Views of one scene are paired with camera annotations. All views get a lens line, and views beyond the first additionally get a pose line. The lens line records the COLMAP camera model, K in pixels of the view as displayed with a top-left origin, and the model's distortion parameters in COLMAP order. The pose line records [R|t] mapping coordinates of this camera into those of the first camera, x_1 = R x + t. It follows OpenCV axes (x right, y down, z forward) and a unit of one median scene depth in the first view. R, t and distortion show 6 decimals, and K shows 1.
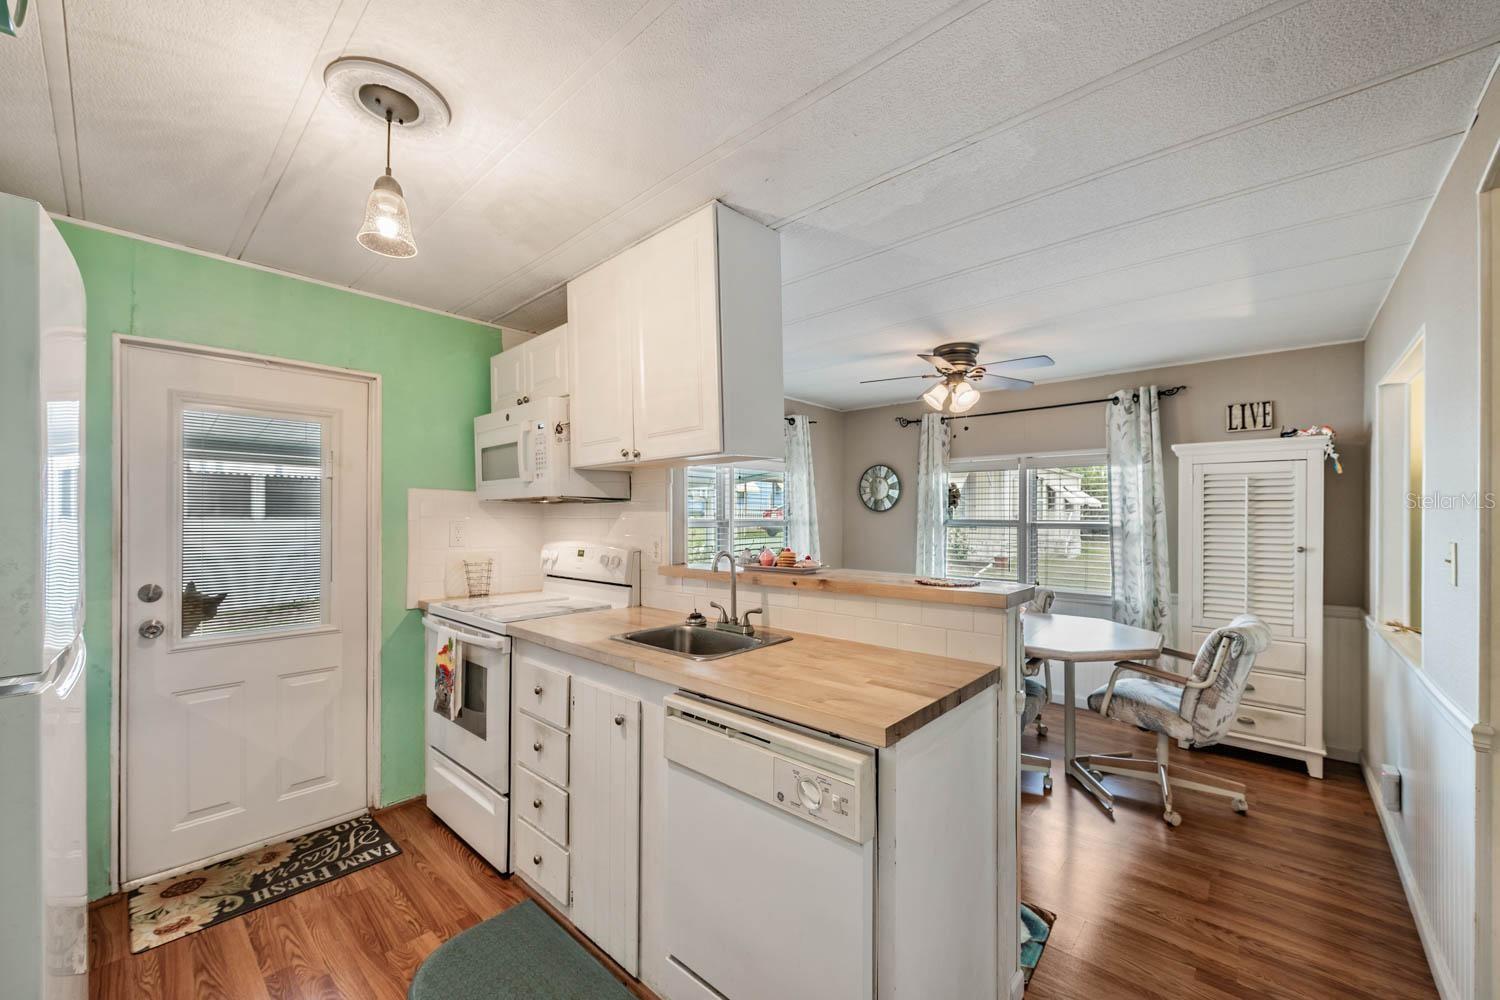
lens RADIAL K [[593.0, 0, 805.7], [0, 593.0, 507.7], [0, 0, 1]] dist [-0.007665, -0.003007]
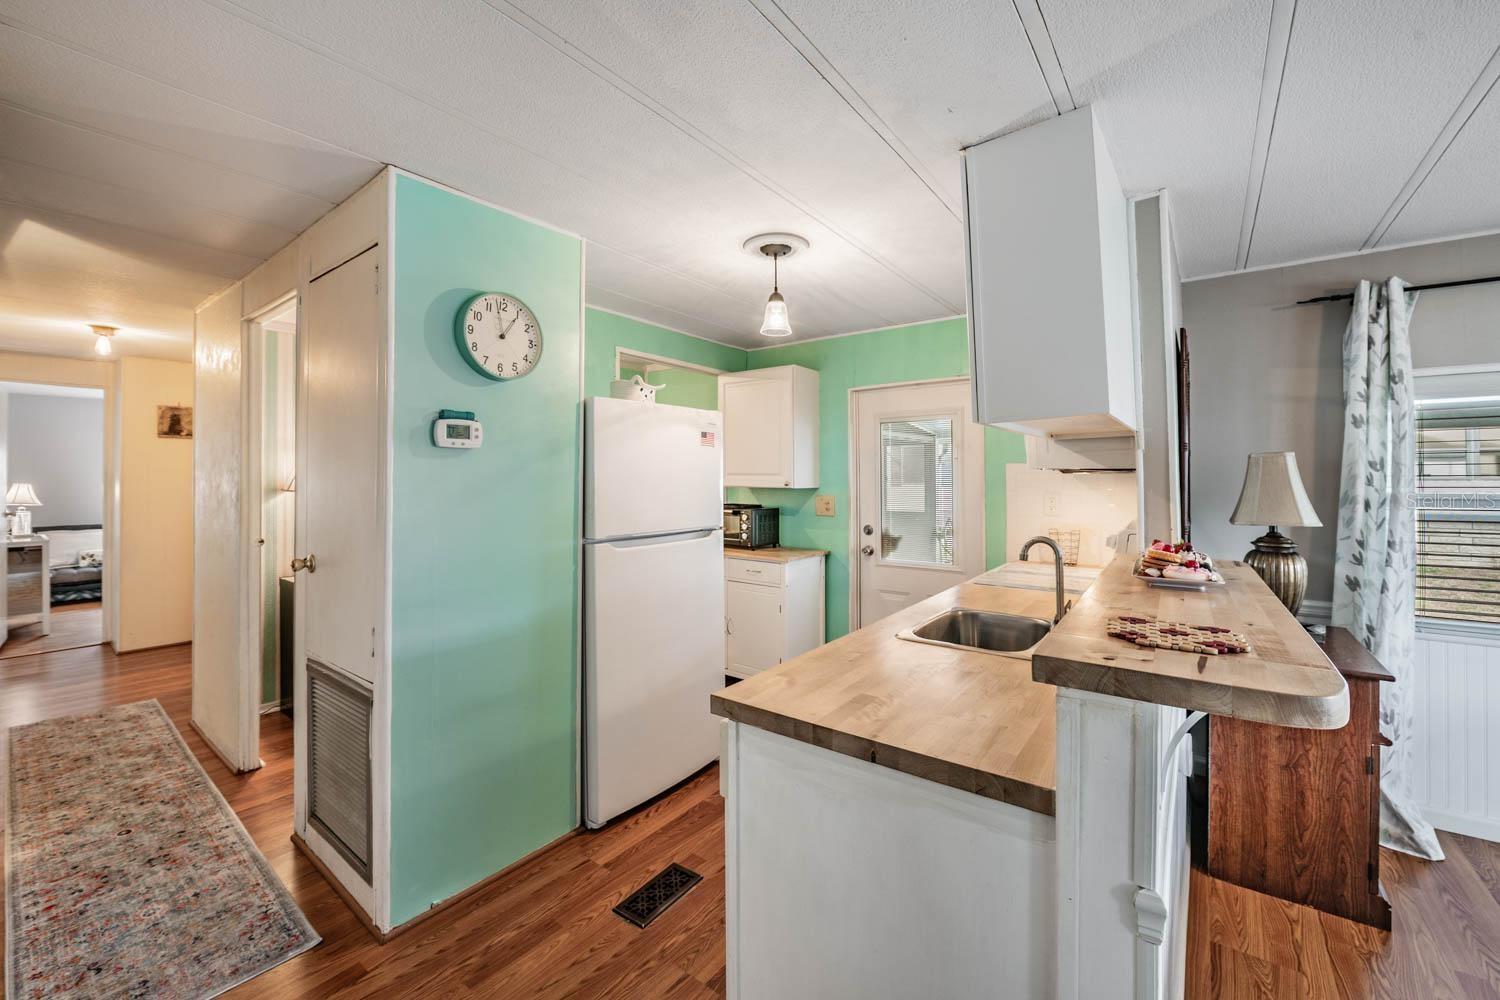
lens RADIAL K [[593.0, 0, 715.0], [0, 593.0, 467.3], [0, 0, 1]] dist [-0.007665, -0.003007]
pose [[-0.001982, -0.019039, -0.999817, 0.517527], [0.015939, 0.999691, -0.019068, -0.012960], [0.999871, -0.015974, -0.001678, 0.418563]]
